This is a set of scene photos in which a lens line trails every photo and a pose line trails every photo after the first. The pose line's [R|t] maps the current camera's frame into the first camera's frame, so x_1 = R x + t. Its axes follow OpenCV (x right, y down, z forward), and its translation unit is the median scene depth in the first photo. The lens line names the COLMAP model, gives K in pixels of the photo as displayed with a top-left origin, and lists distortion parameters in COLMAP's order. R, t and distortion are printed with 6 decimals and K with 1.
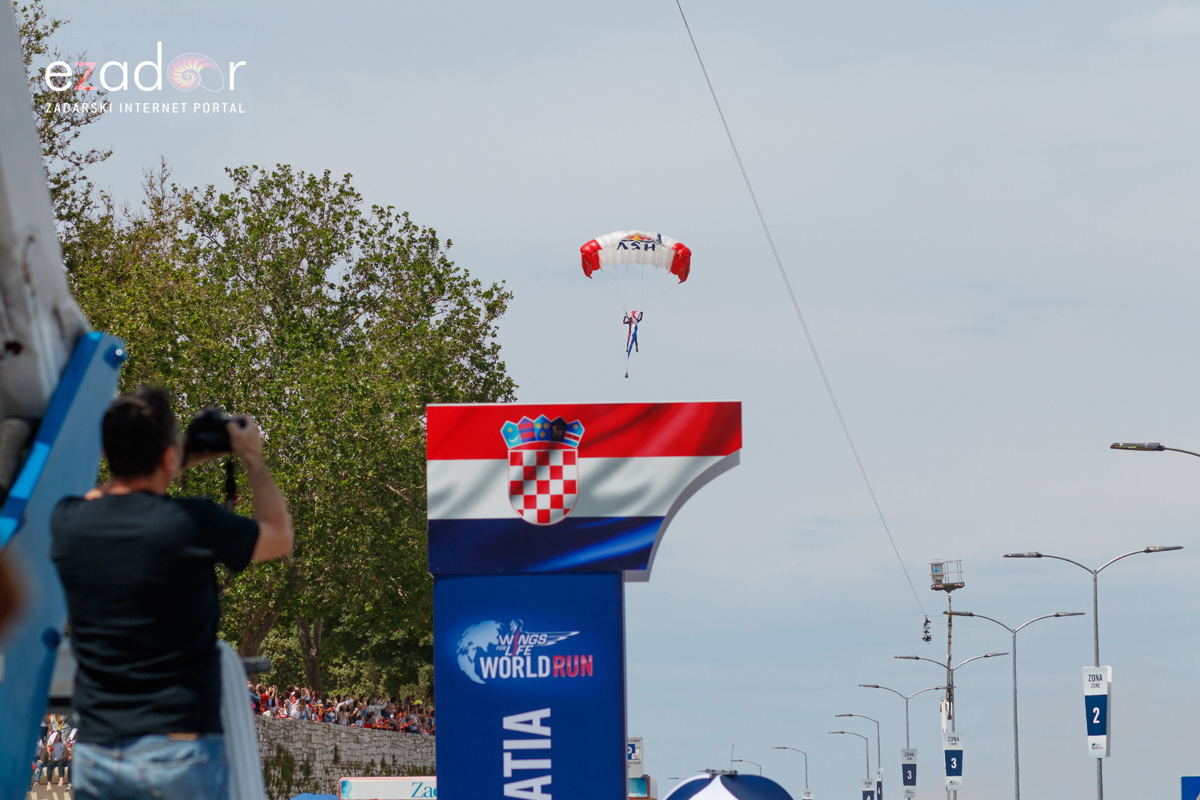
lens RADIAL K [[4612.1, 0, 600.0], [0, 4612.1, 400.0], [0, 0, 1]] dist [-0.042813, -2.488776]
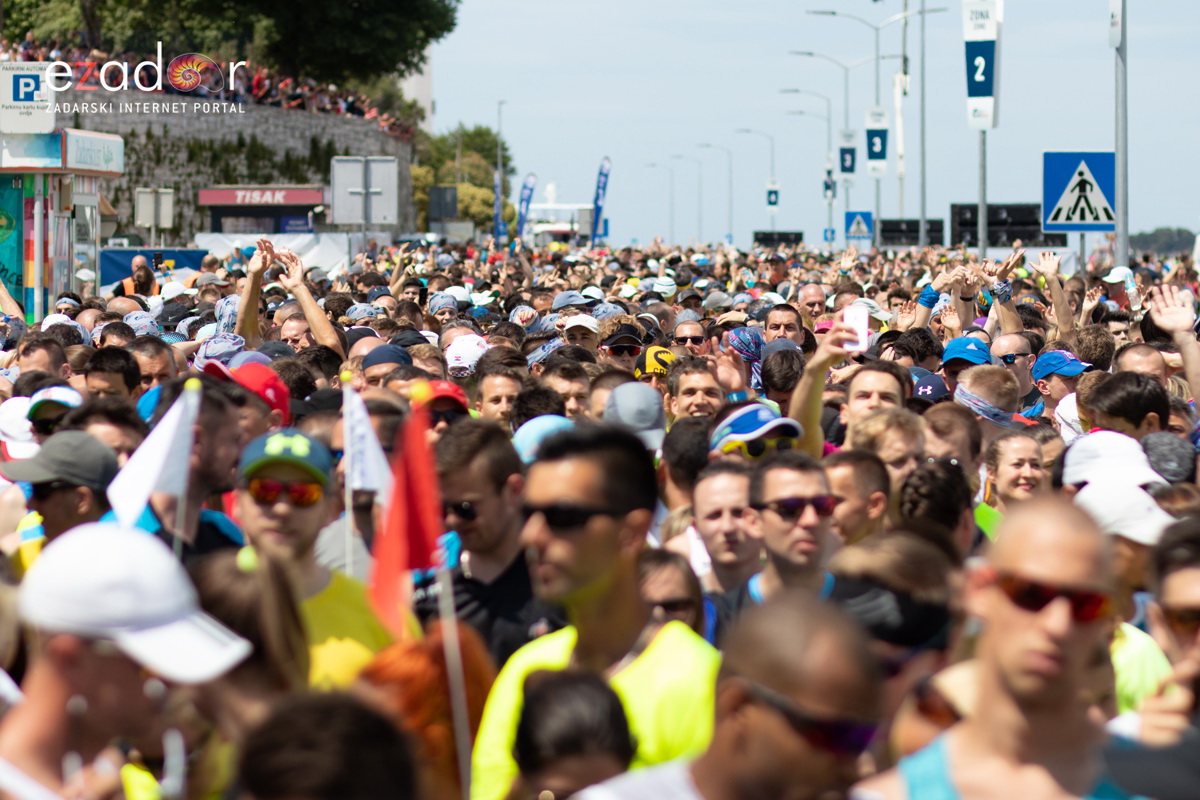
lens RADIAL K [[4612.1, 0, 600.0], [0, 4612.1, 400.0], [0, 0, 1]] dist [-0.042813, -2.488776]
pose [[0.999807, 0.014471, -0.013296, 0.054685], [-0.012597, 0.991226, 0.131576, 0.024560], [0.015084, -0.131383, 0.991217, 0.273111]]
